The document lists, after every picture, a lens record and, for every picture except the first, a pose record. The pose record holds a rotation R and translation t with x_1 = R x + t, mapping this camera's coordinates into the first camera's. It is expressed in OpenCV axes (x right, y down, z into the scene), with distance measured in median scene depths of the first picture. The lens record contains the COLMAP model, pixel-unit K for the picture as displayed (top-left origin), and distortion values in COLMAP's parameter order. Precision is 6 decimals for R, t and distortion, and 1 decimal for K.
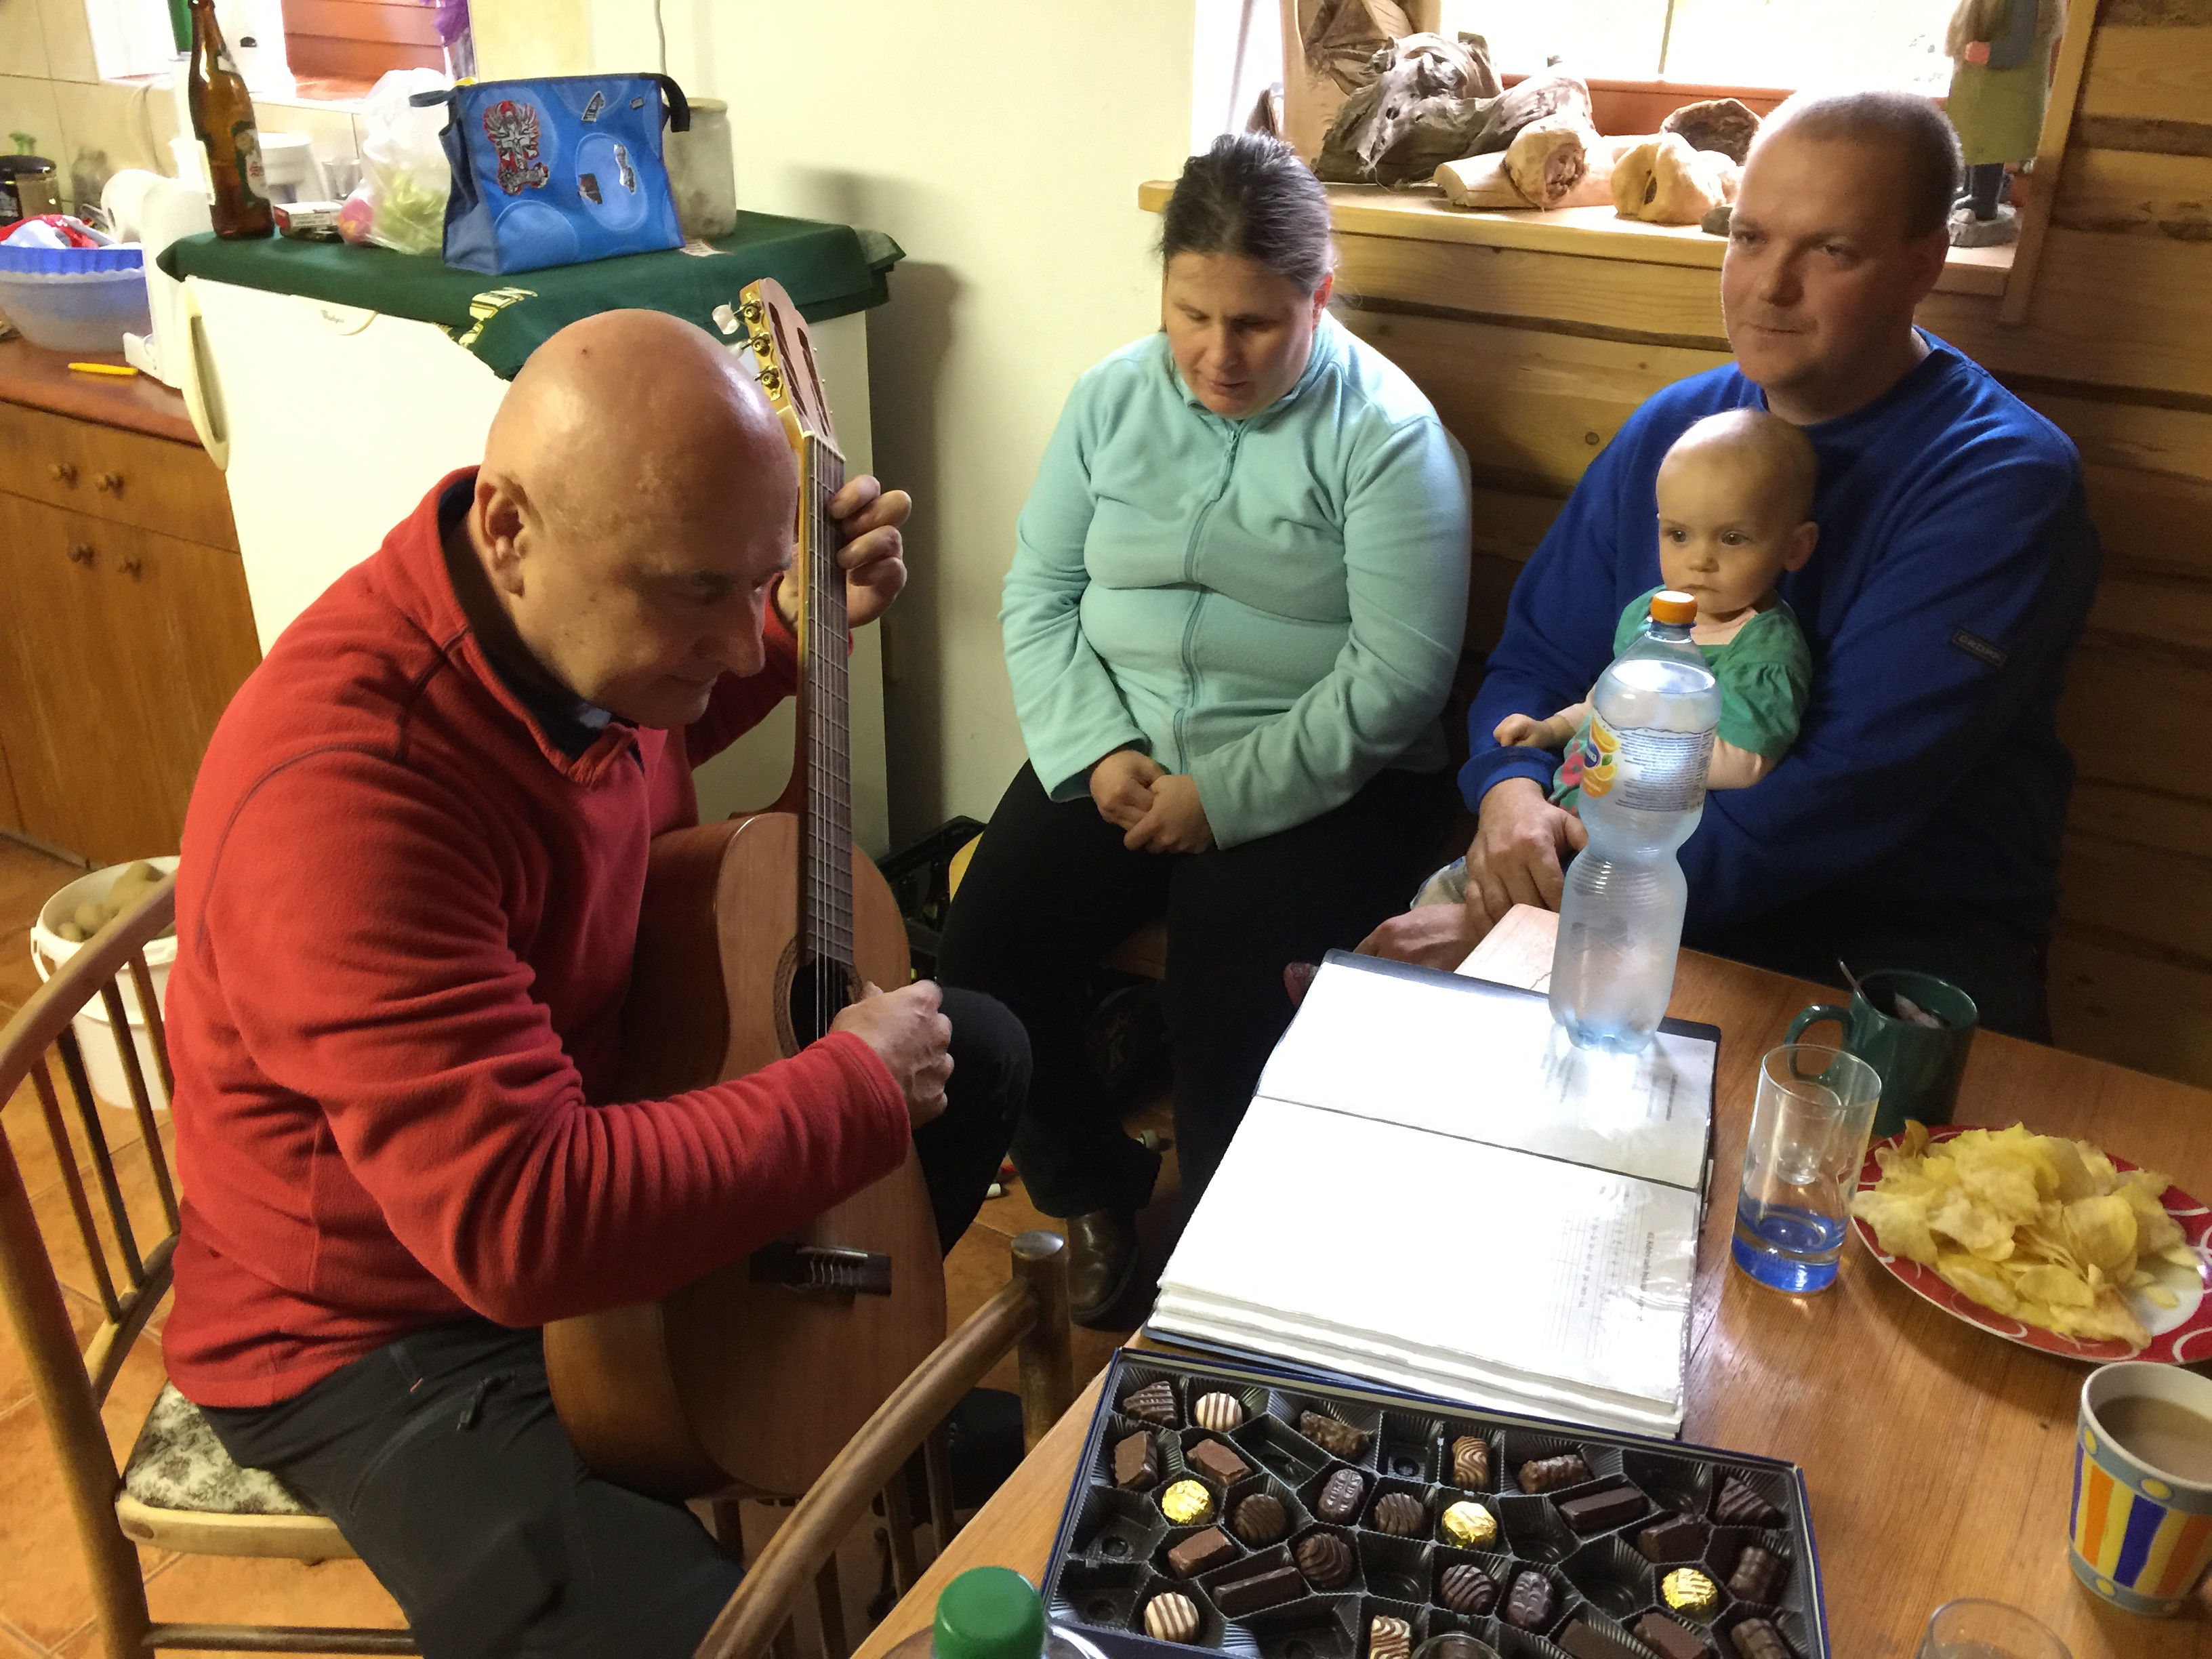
lens RADIAL K [[1887.4, 0, 1106.0], [0, 1887.4, 829.5], [0, 0, 1]] dist [0.070749, -0.104675]
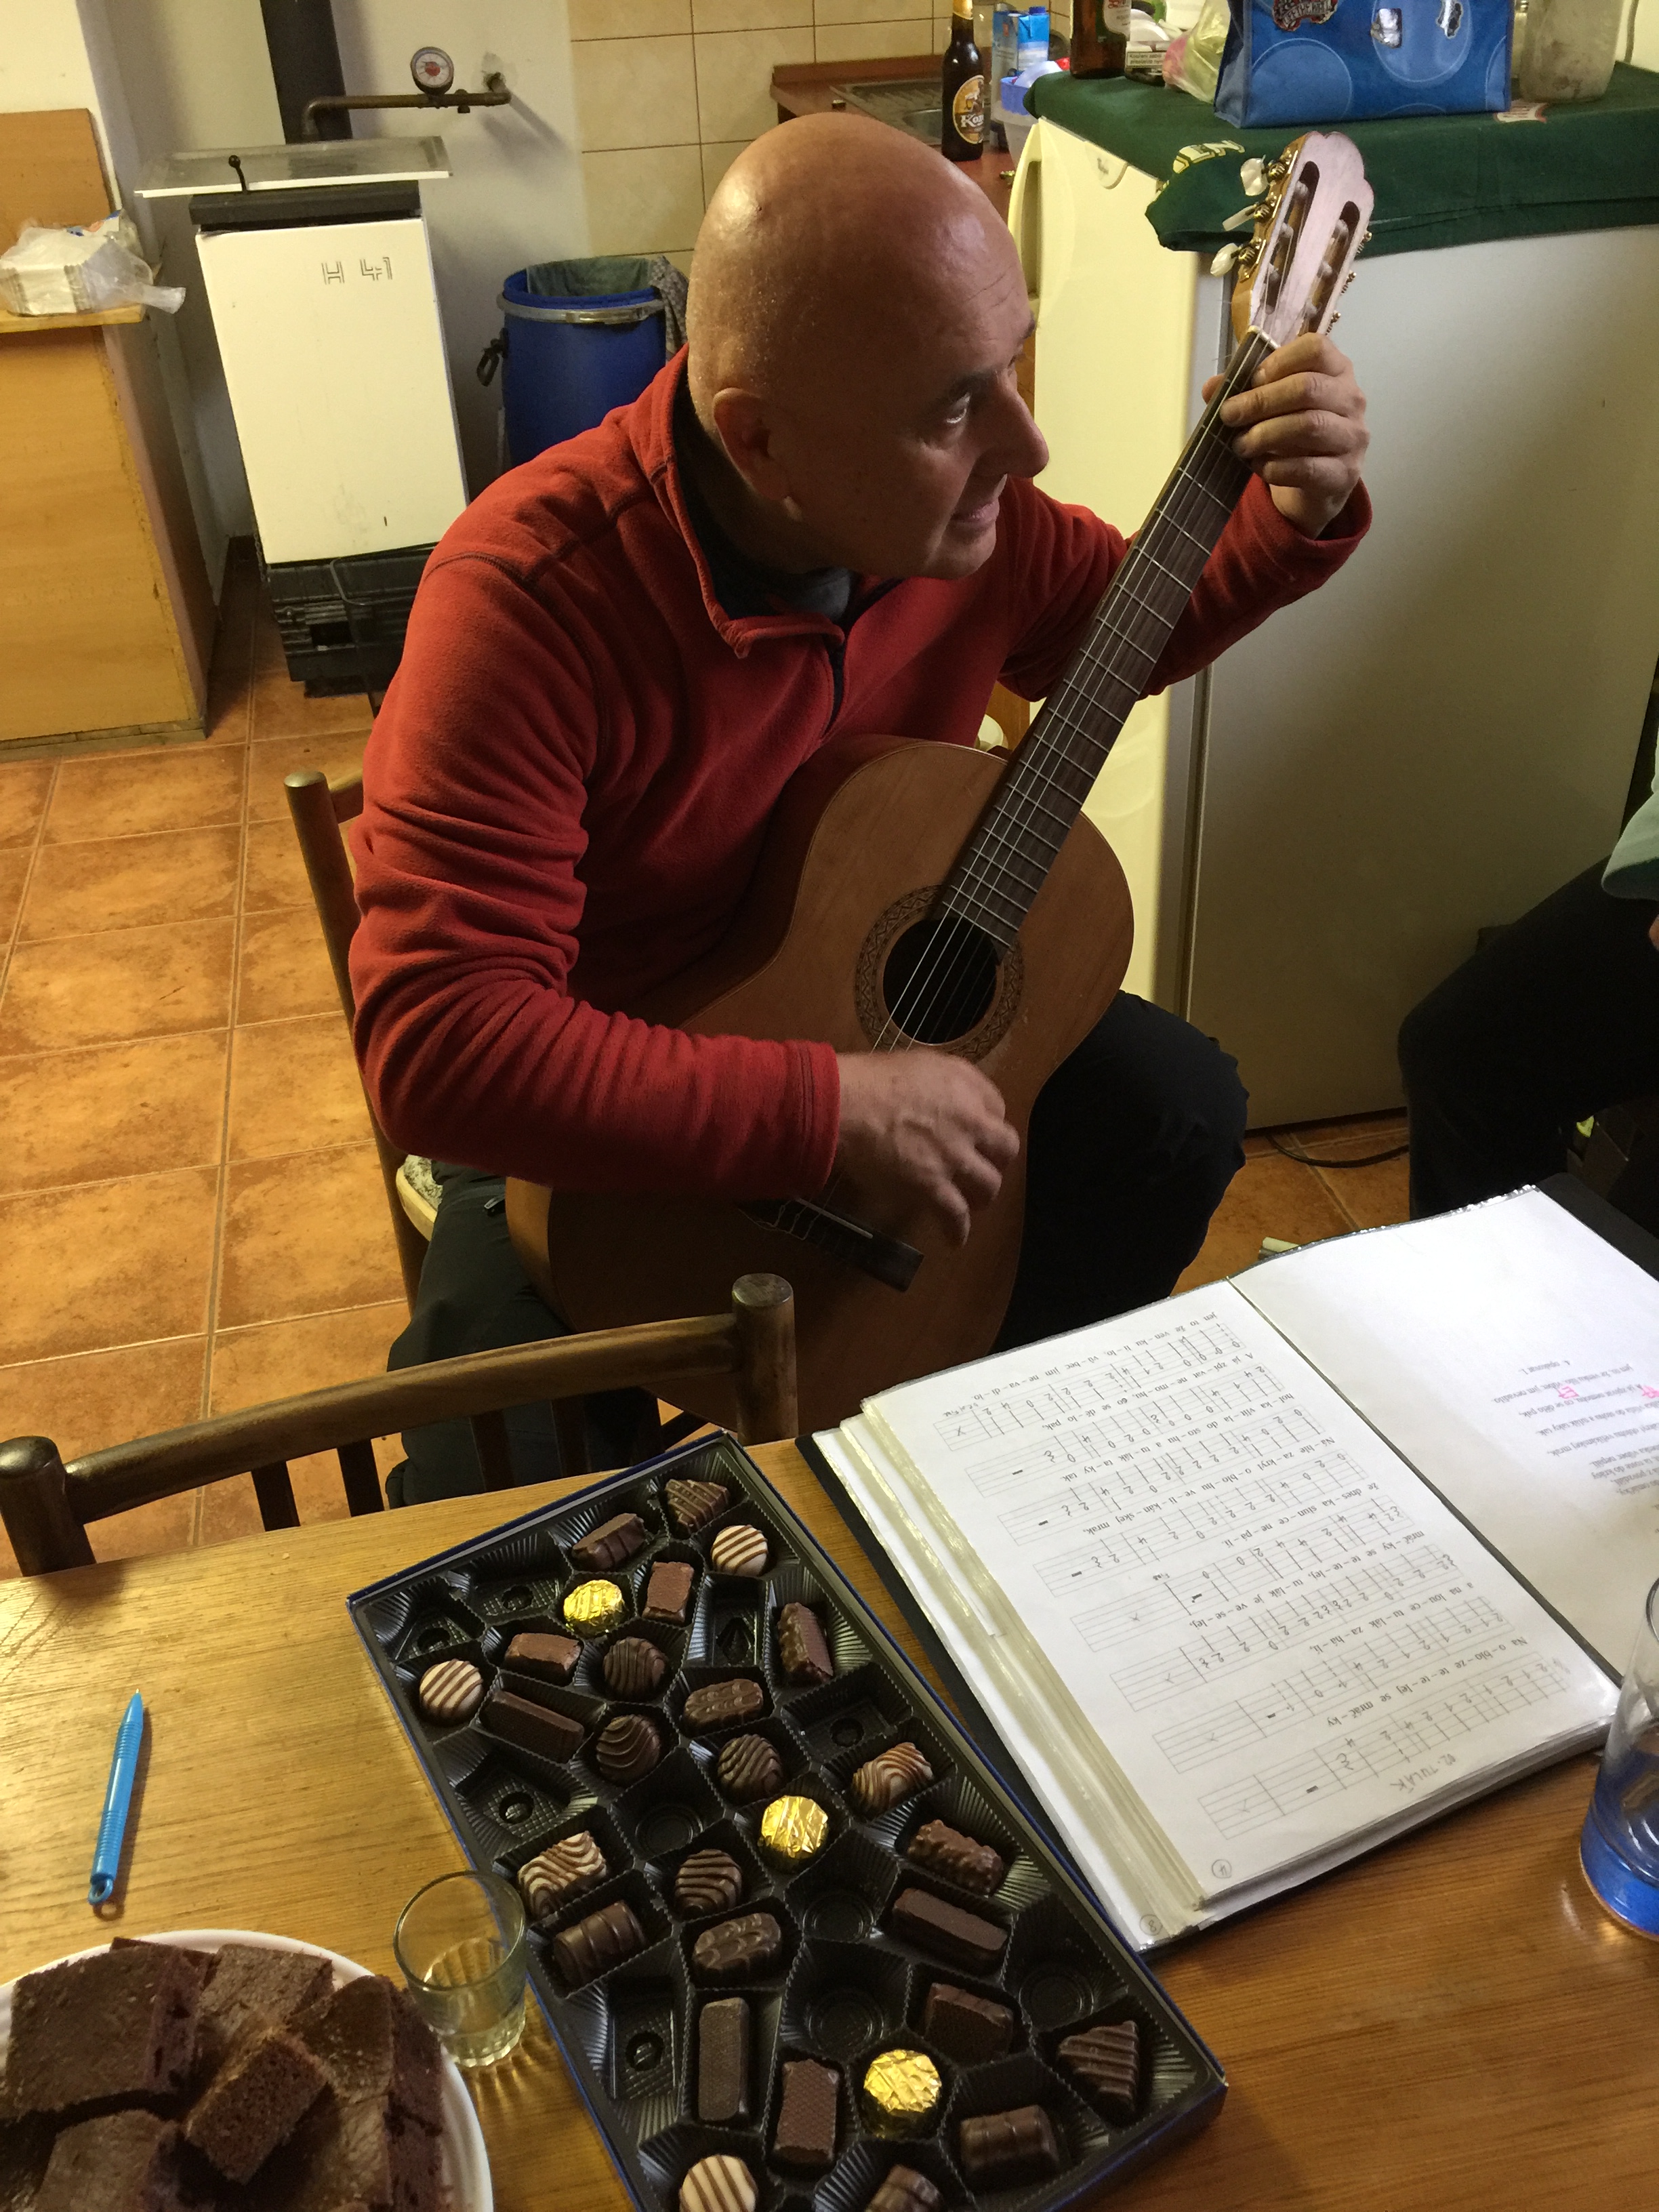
lens RADIAL K [[1887.4, 0, 829.5], [0, 1887.4, 1106.0], [0, 0, 1]] dist [0.070749, -0.104675]
pose [[0.675802, 0.381034, -0.630955, 0.538173], [-0.274398, 0.924544, 0.264431, -0.102919], [0.684103, -0.005571, 0.729364, 0.427240]]
